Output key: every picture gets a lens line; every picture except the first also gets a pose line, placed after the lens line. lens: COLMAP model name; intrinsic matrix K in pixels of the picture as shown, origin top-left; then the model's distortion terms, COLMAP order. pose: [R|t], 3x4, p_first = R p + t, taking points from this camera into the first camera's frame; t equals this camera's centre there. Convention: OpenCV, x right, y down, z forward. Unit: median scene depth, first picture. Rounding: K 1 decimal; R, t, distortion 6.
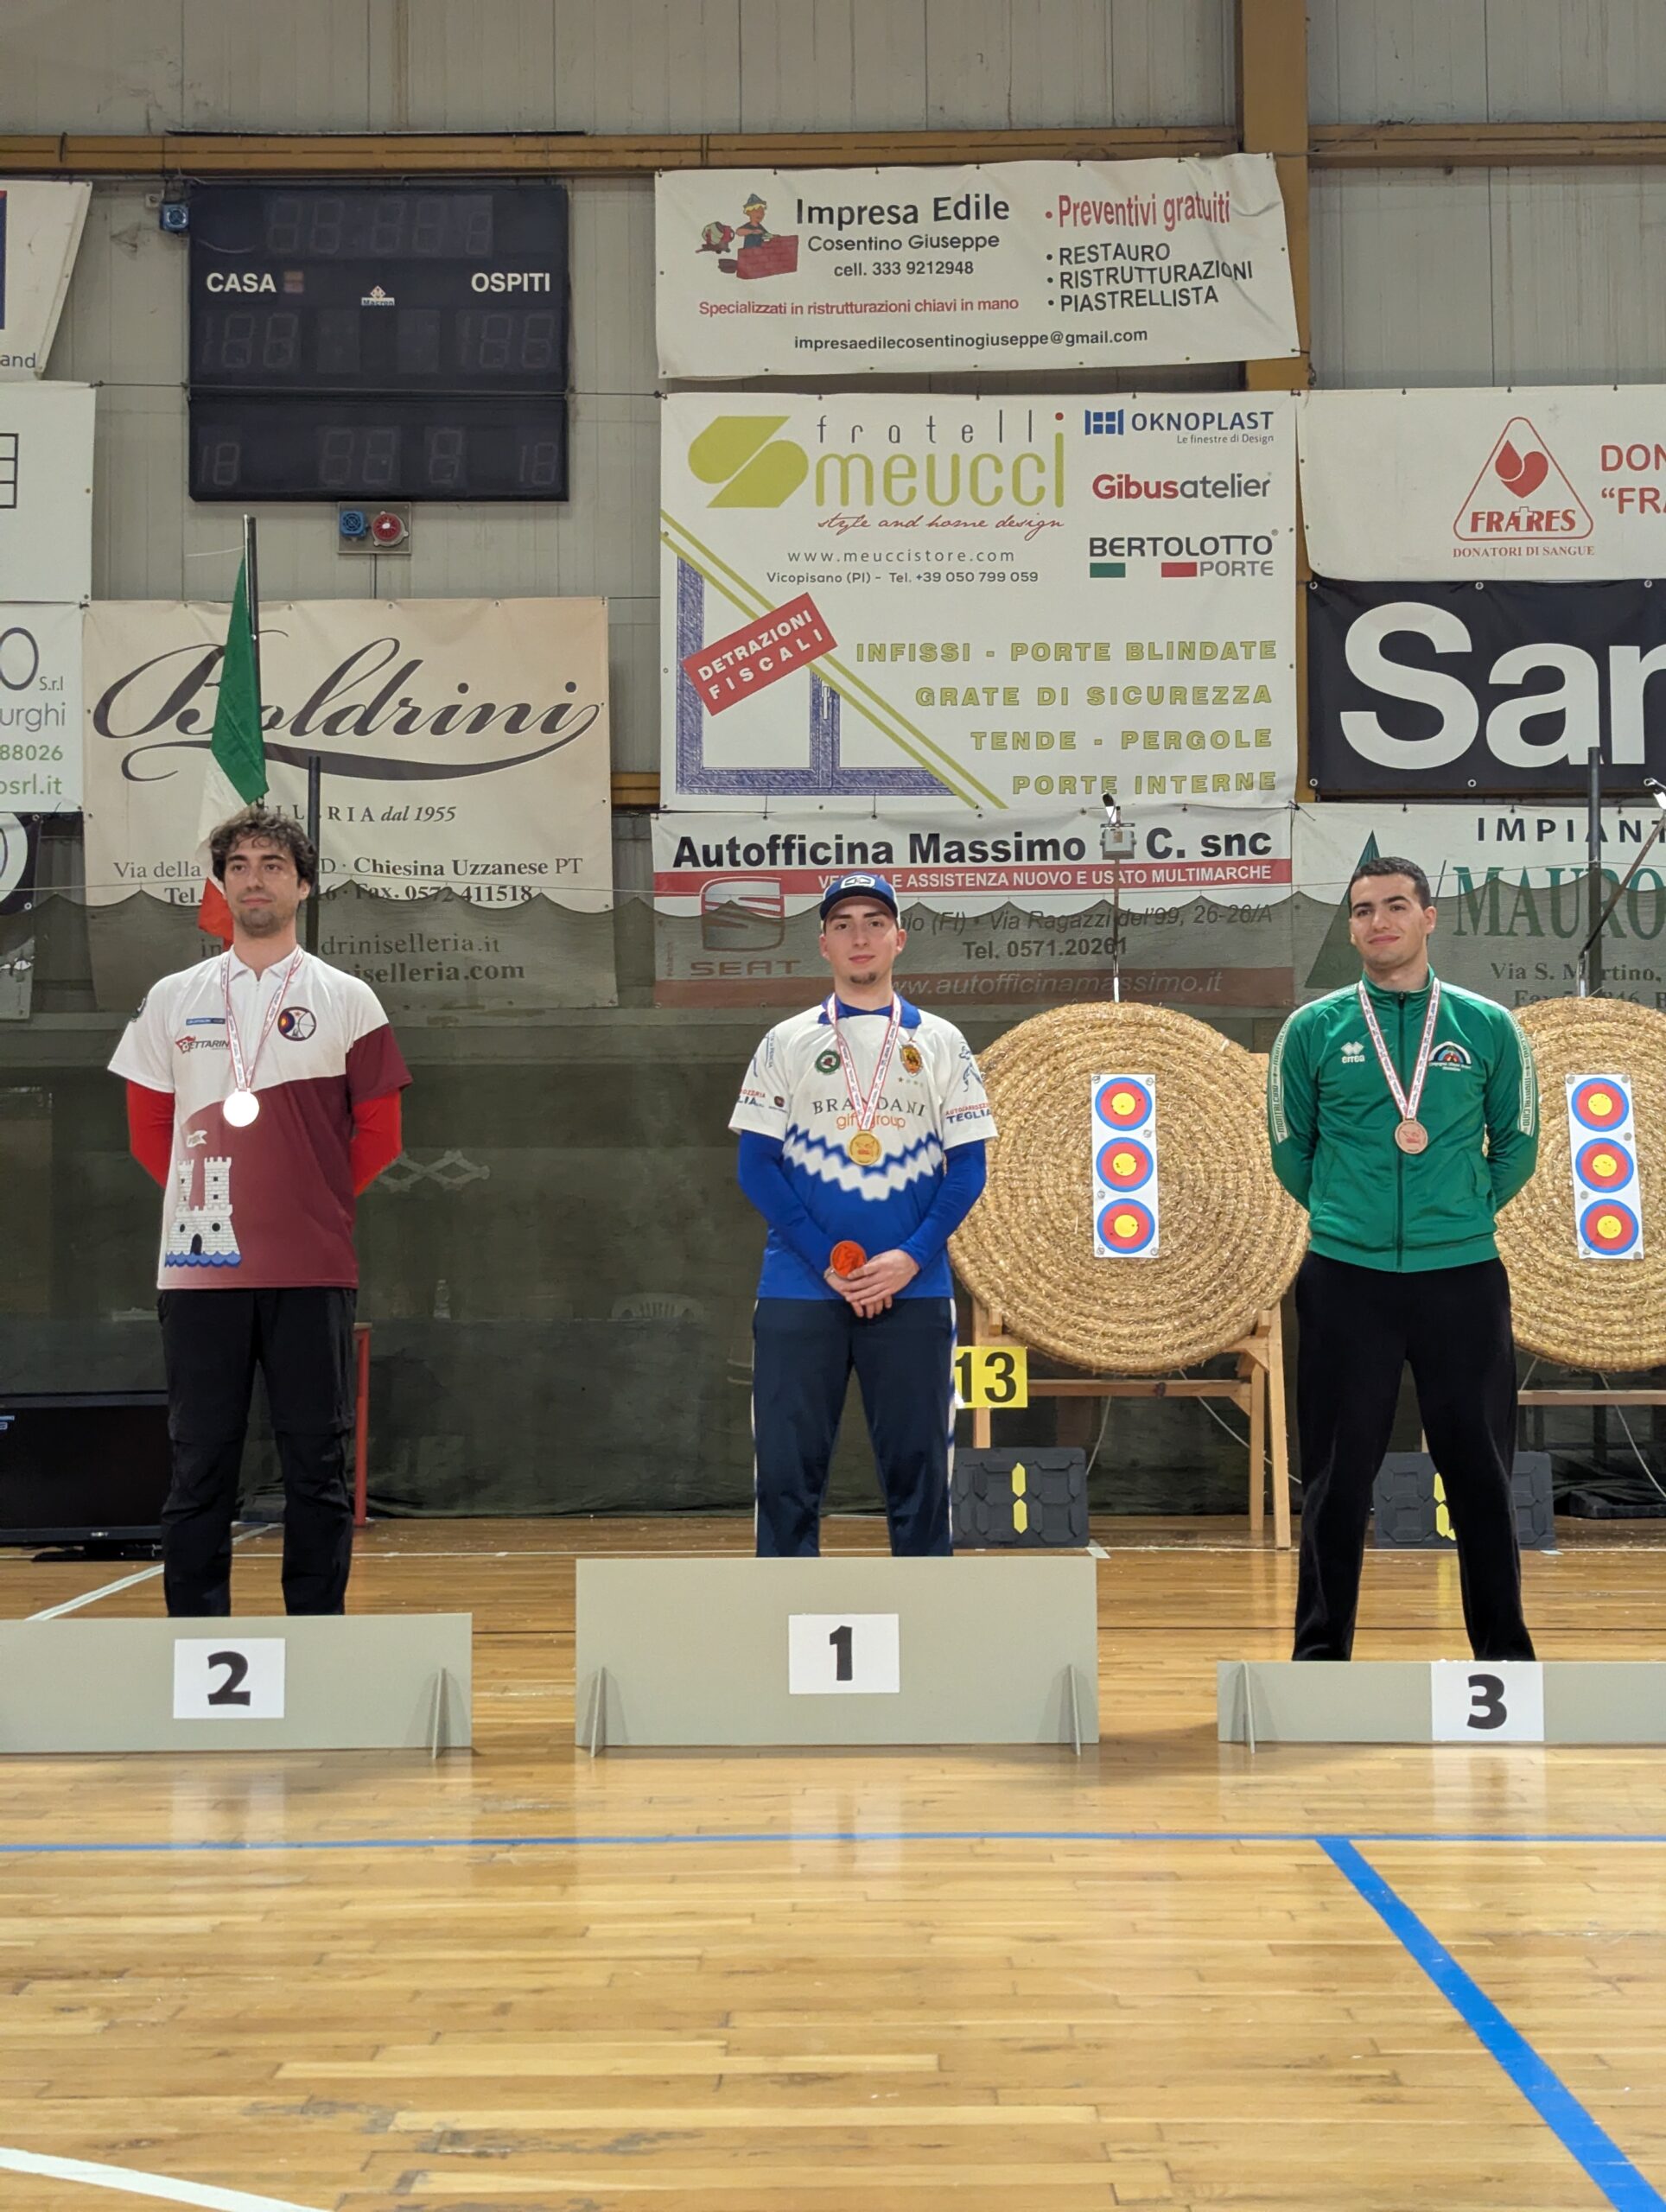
lens RADIAL K [[3053.8, 0, 825.7], [0, 3053.8, 1064.5], [0, 0, 1]] dist [0.197378, -0.736744]
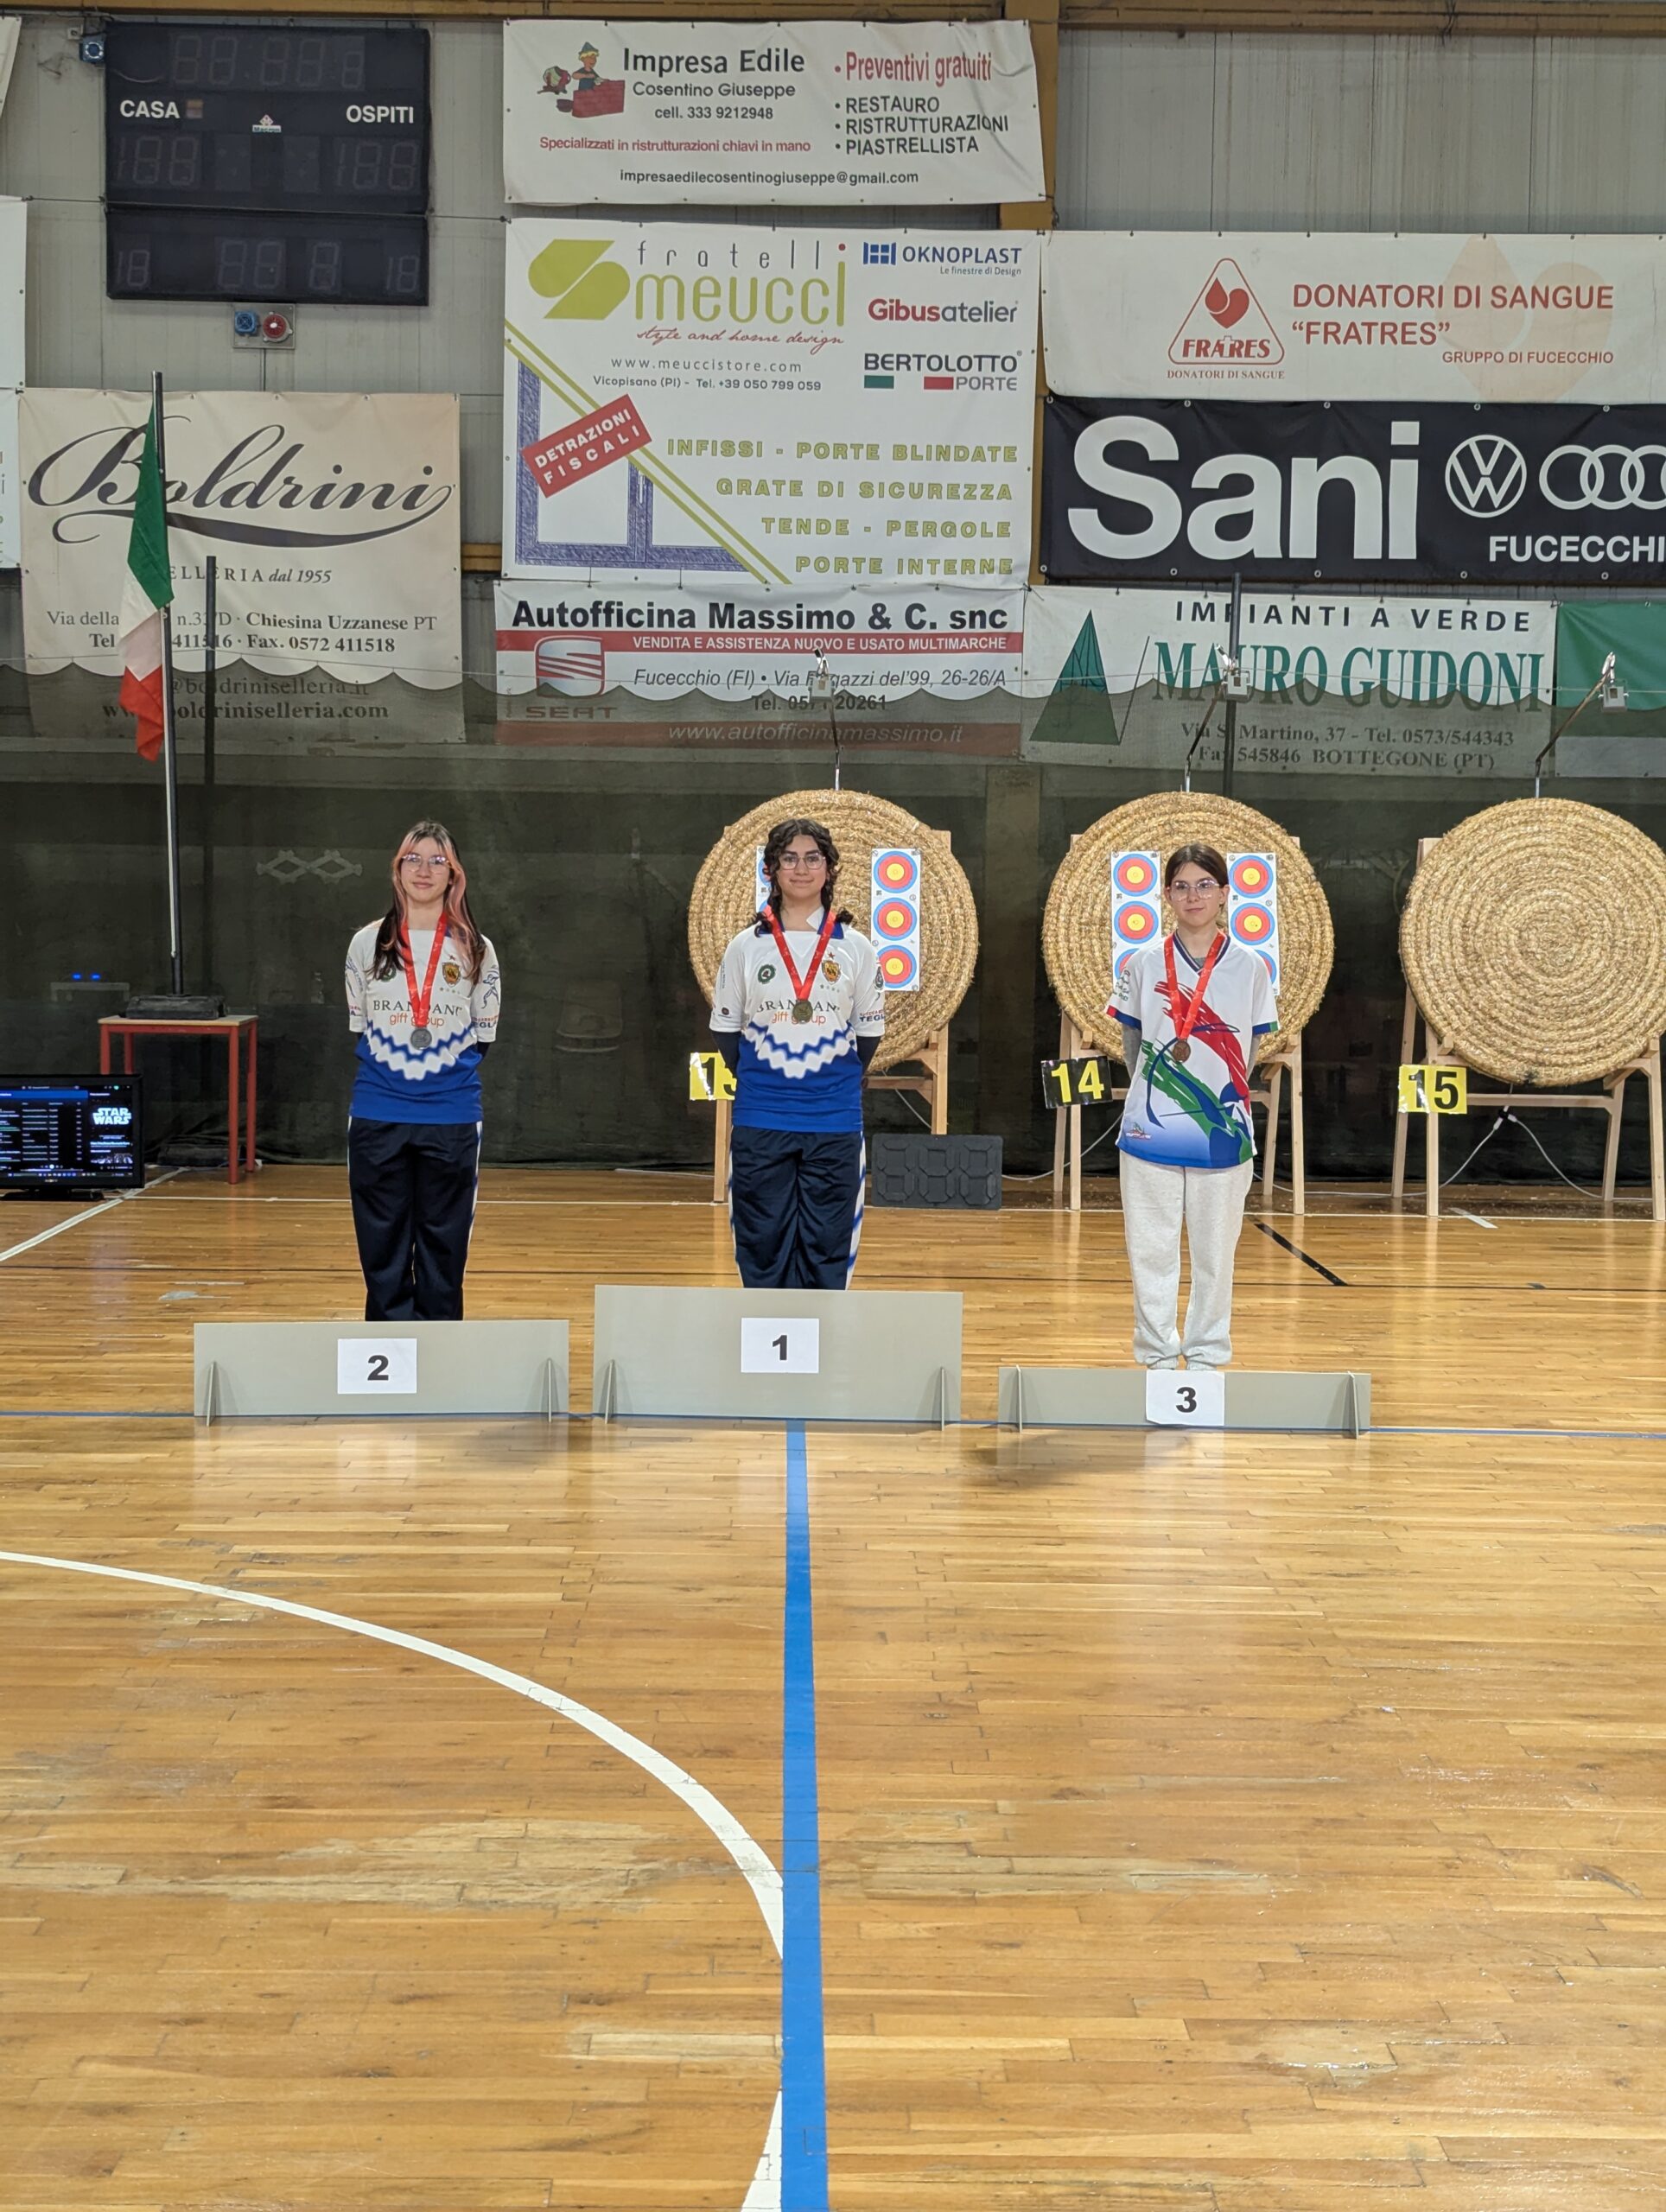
lens RADIAL K [[3055.7, 0, 786.1], [0, 3055.7, 1088.5], [0, 0, 1]] dist [0.157215, -0.552601]
pose [[0.999686, 0.019970, 0.015108, 0.043081], [-0.021923, 0.989532, 0.142636, -0.058999], [-0.012101, -0.142922, 0.989660, -0.221809]]
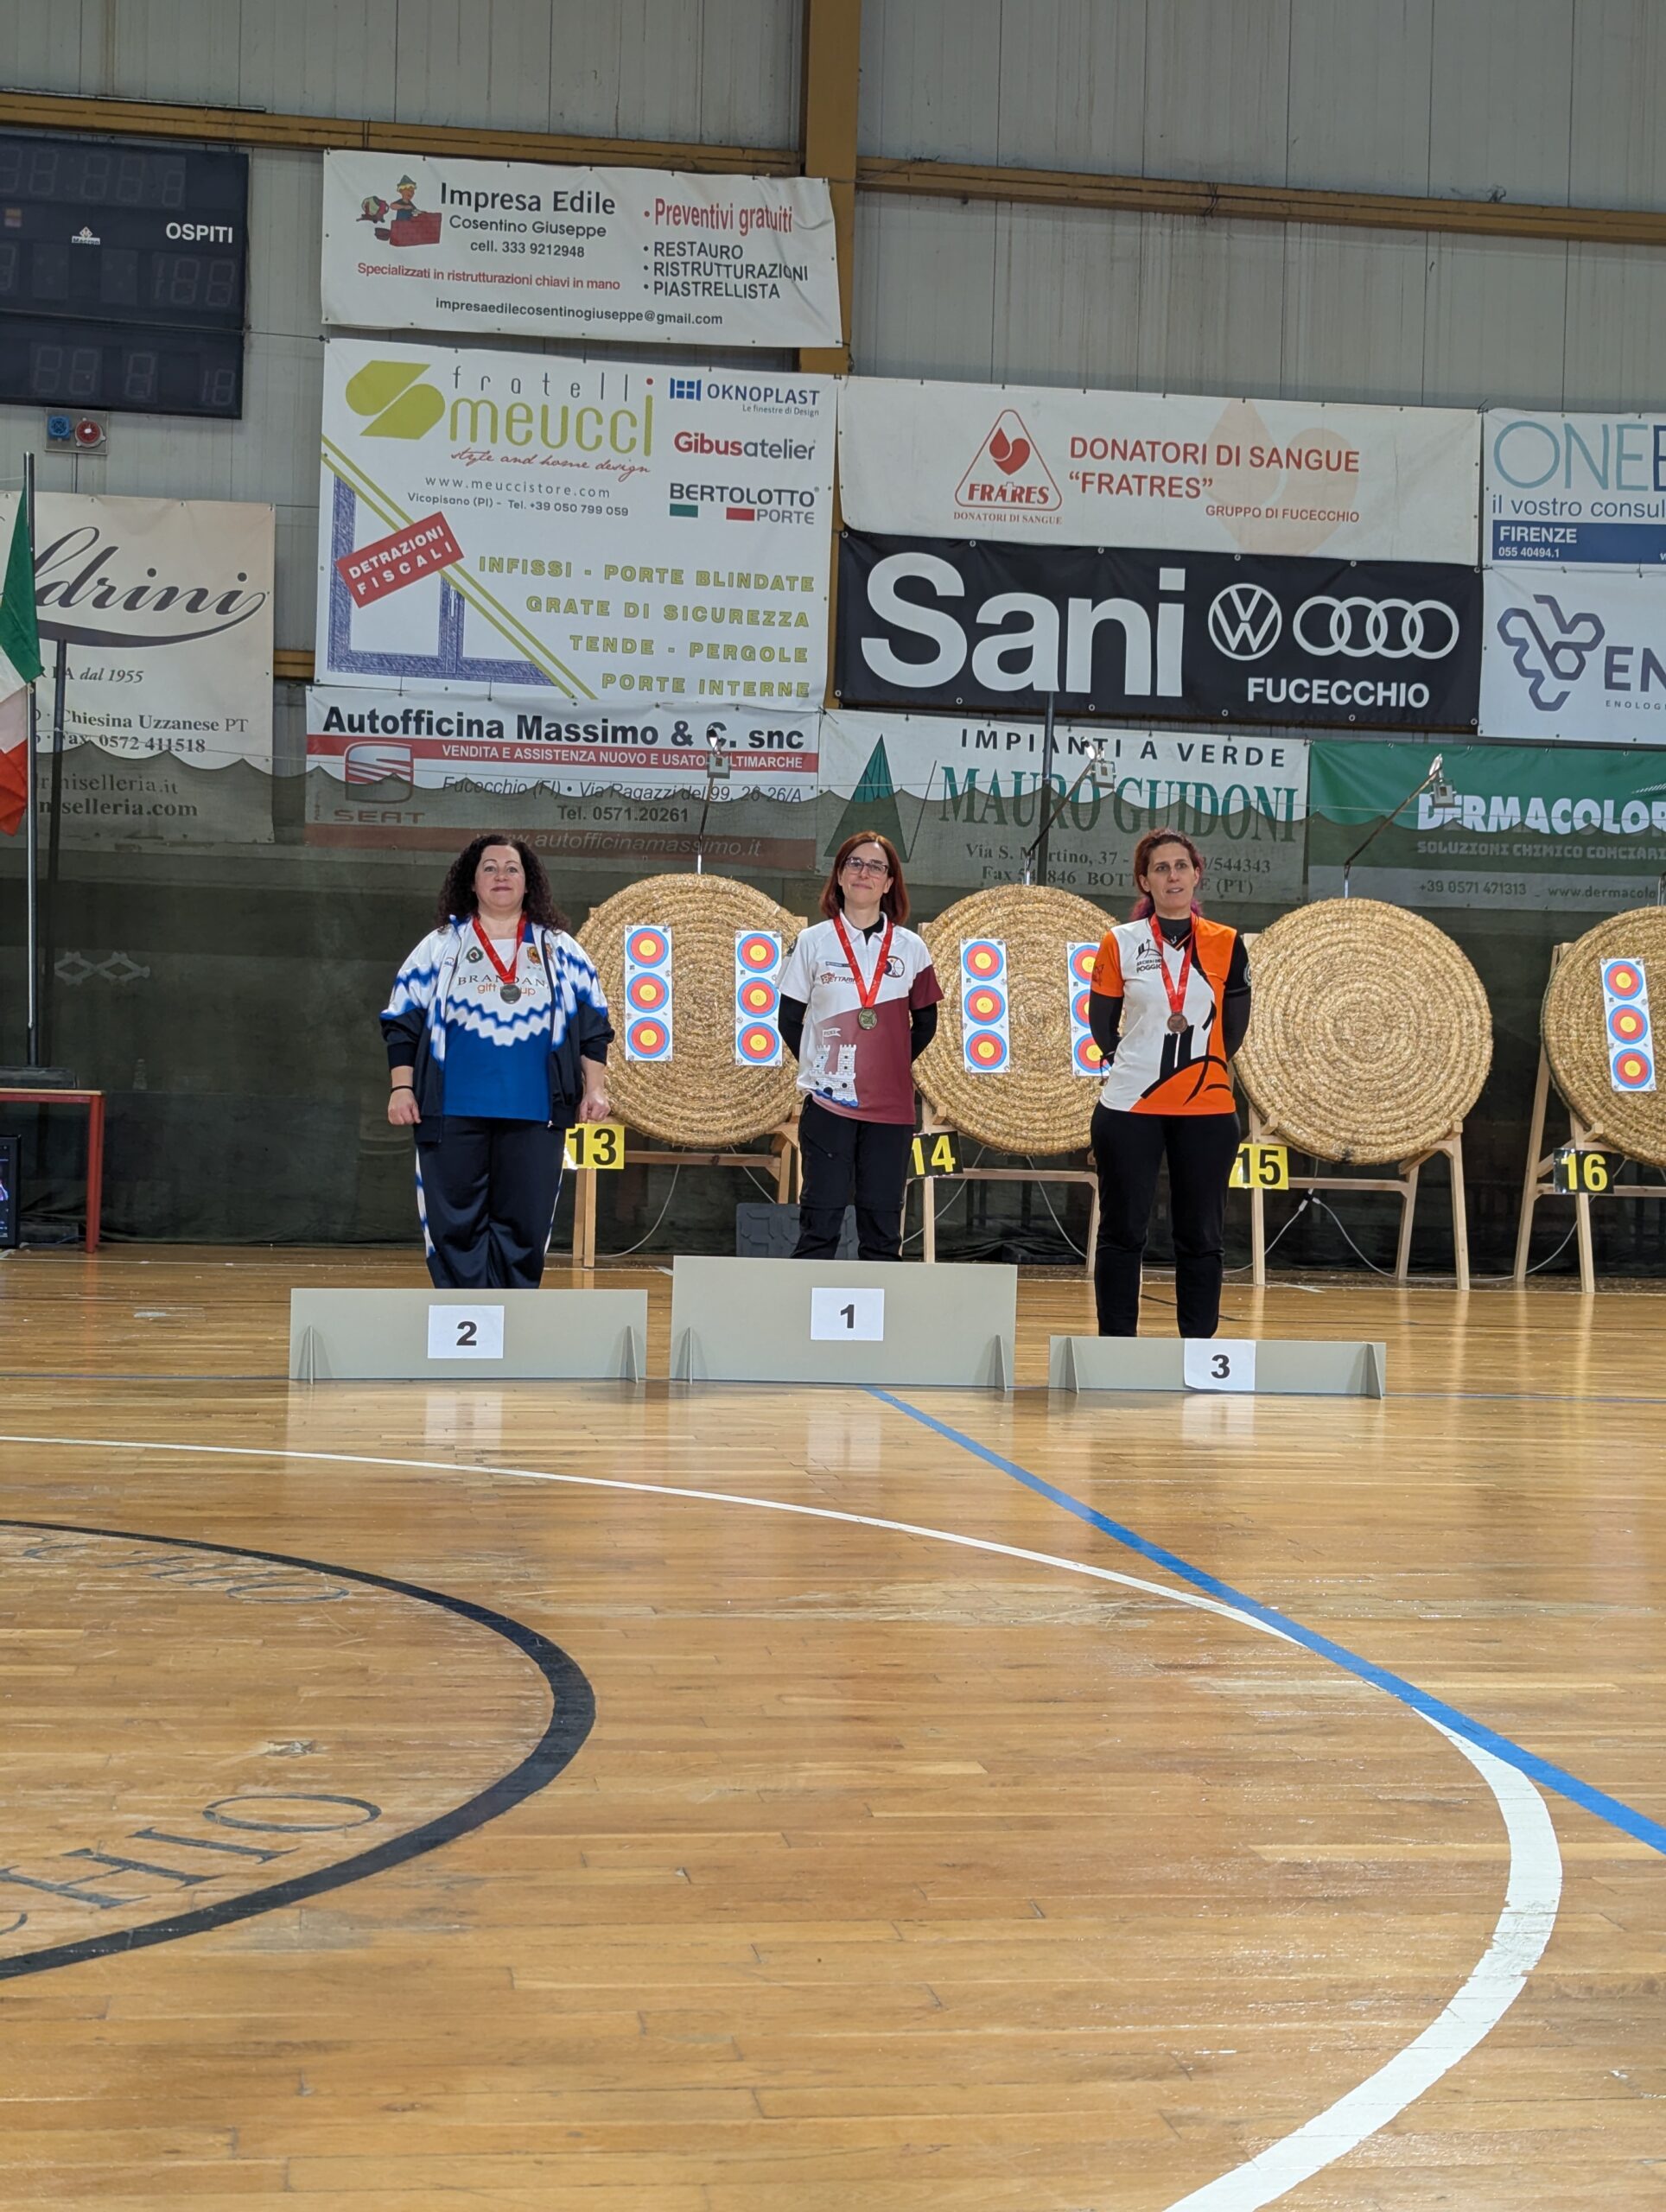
lens RADIAL K [[3052.3, 0, 768.9], [0, 3052.3, 1110.4], [0, 0, 1]] dist [0.185809, -0.749476]
pose [[0.987328, 0.034307, 0.154941, -0.058803], [-0.046578, 0.995998, 0.076274, -0.015246], [-0.151705, -0.082524, 0.984975, -0.251712]]
